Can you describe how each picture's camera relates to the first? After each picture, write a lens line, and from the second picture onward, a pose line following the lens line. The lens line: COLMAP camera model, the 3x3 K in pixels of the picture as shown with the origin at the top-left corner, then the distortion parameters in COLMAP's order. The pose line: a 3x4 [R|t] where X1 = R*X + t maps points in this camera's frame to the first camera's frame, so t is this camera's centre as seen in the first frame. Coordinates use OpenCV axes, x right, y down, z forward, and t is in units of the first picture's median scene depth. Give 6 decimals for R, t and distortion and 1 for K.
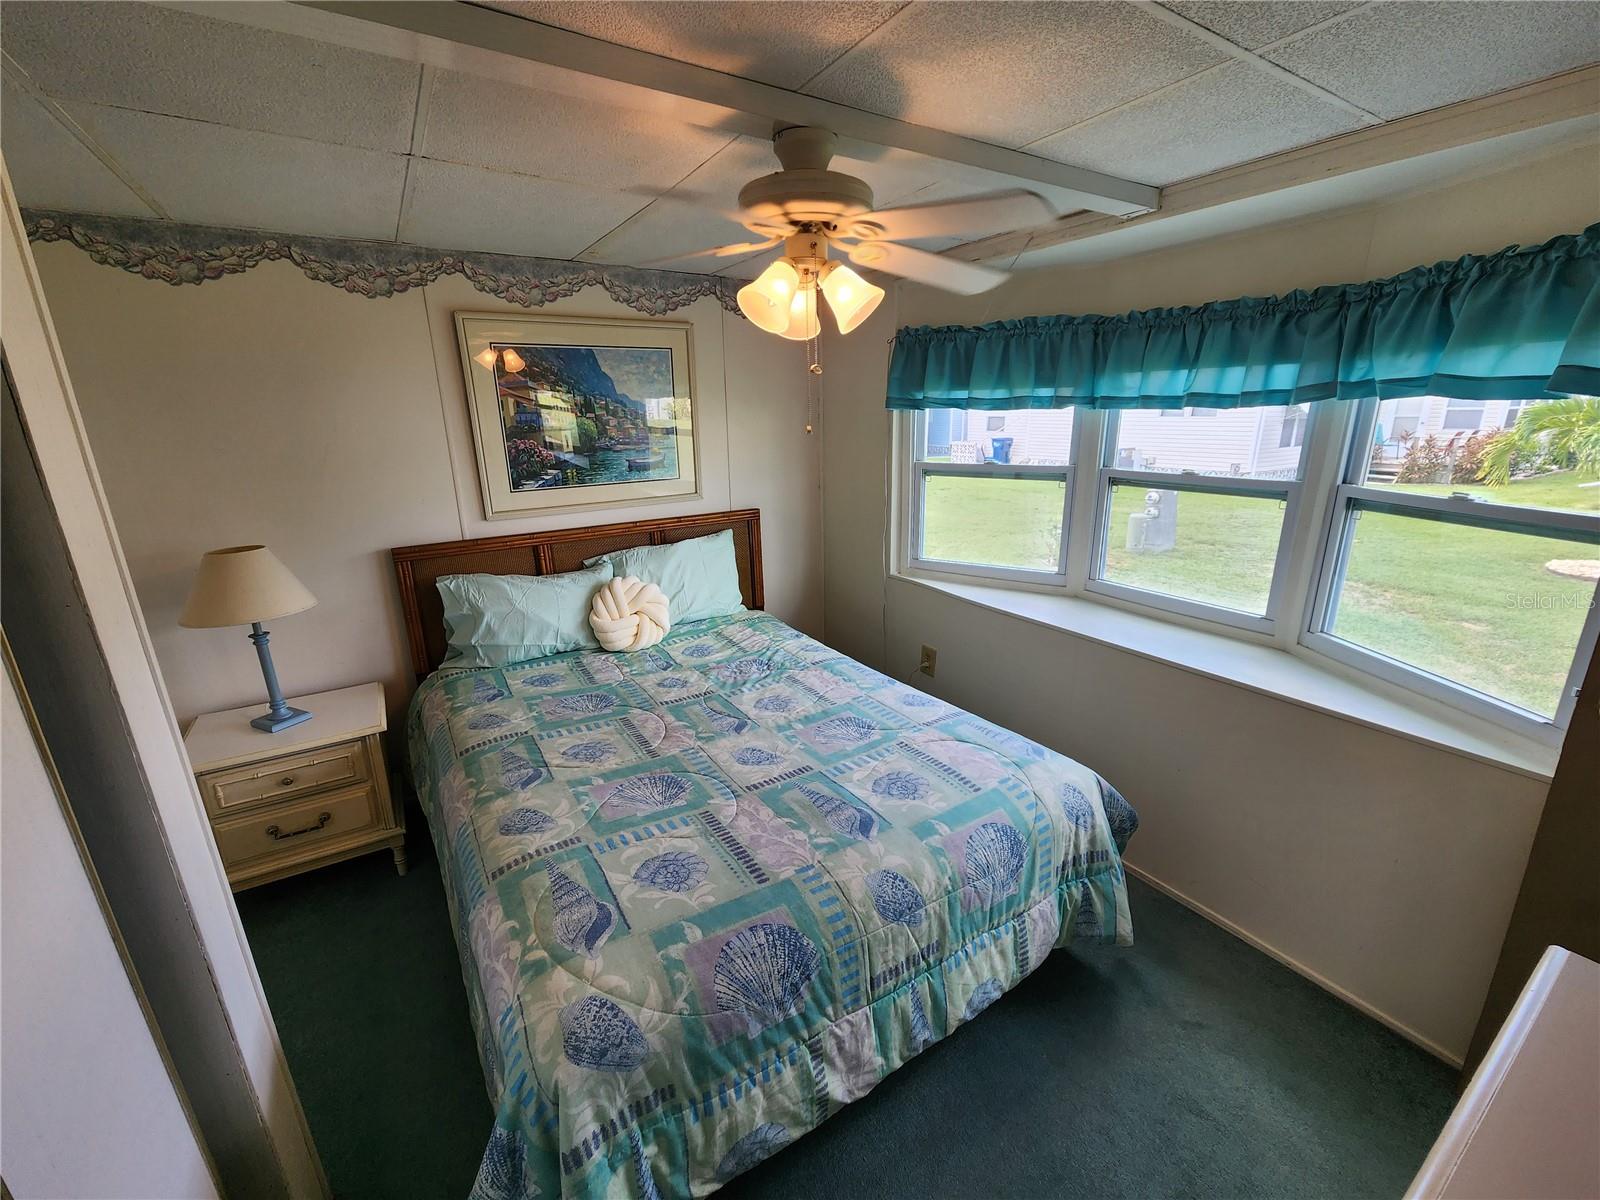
lens RADIAL K [[659.3, 0, 799.3], [0, 659.3, 597.6], [0, 0, 1]] dist [-0.000194, -0.001018]
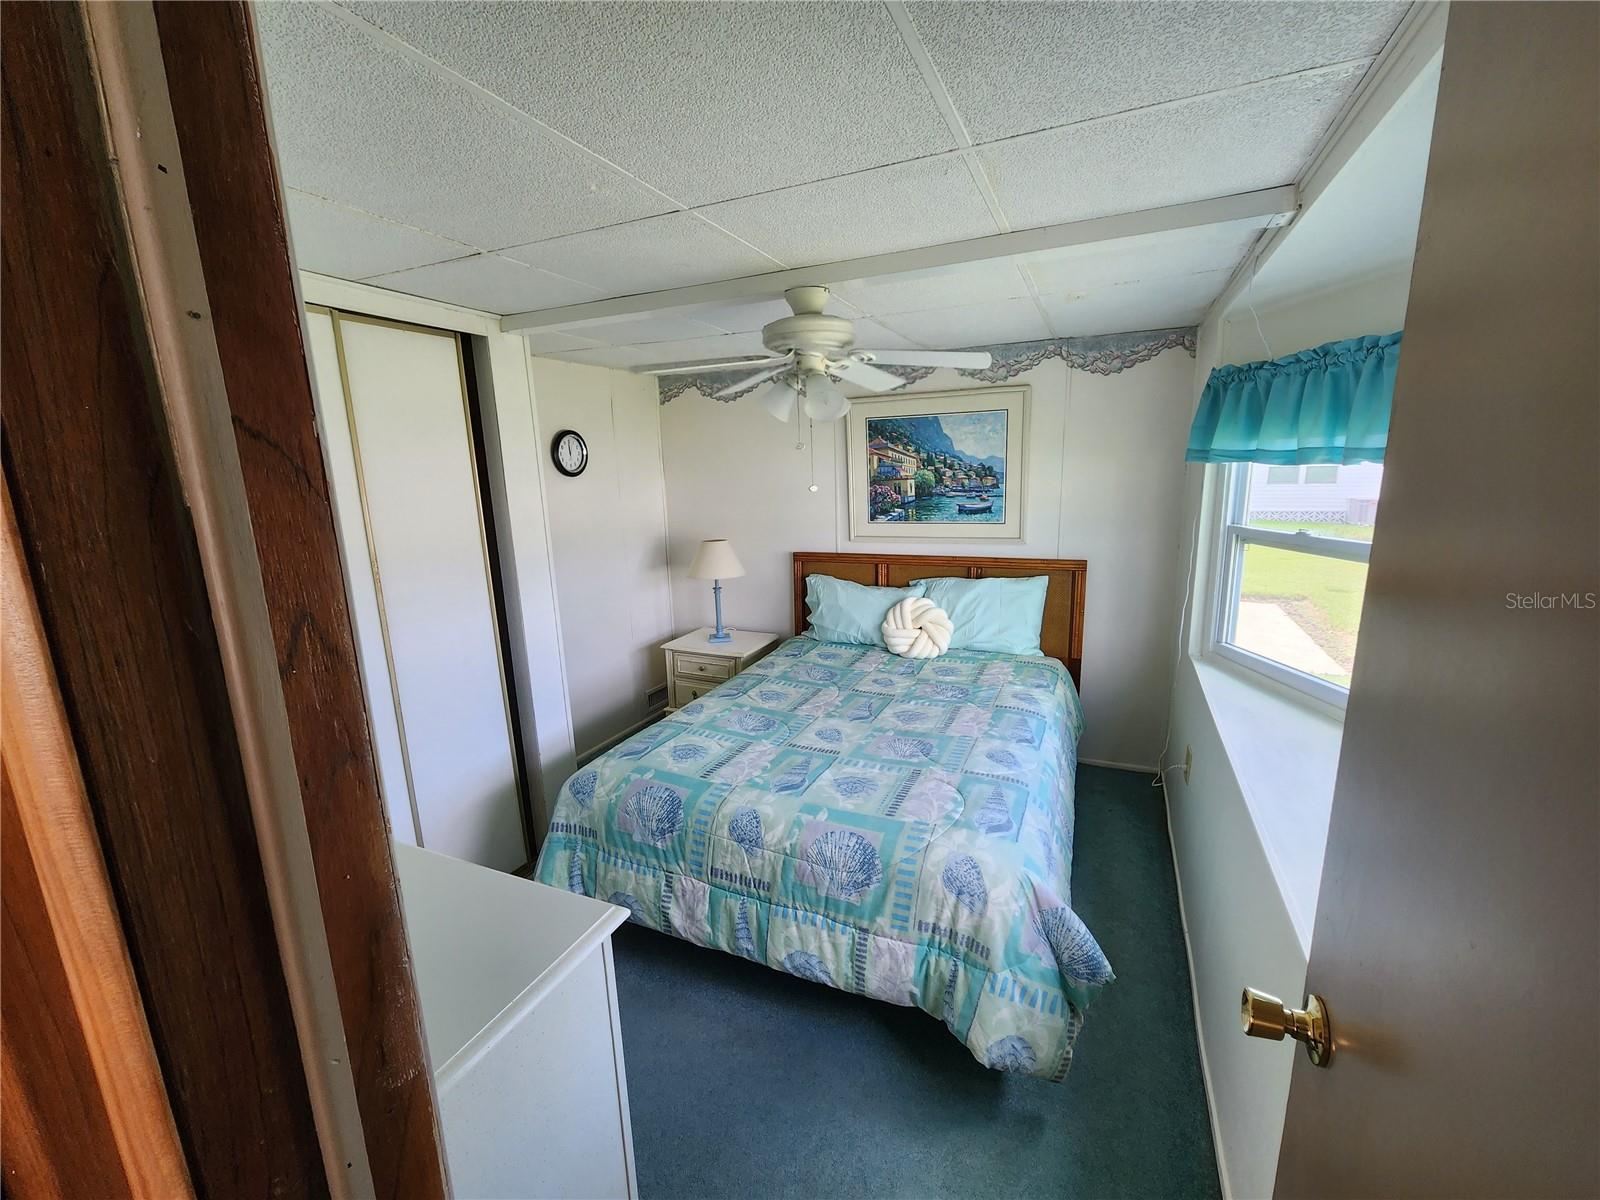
lens RADIAL K [[659.3, 0, 800.7], [0, 659.3, 594.2], [0, 0, 1]] dist [-0.000194, -0.001018]
pose [[0.547321, 0.163449, -0.820807, 0.798880], [-0.211602, 0.975905, 0.053235, -0.073066], [0.809731, 0.144548, 0.568720, 0.157414]]
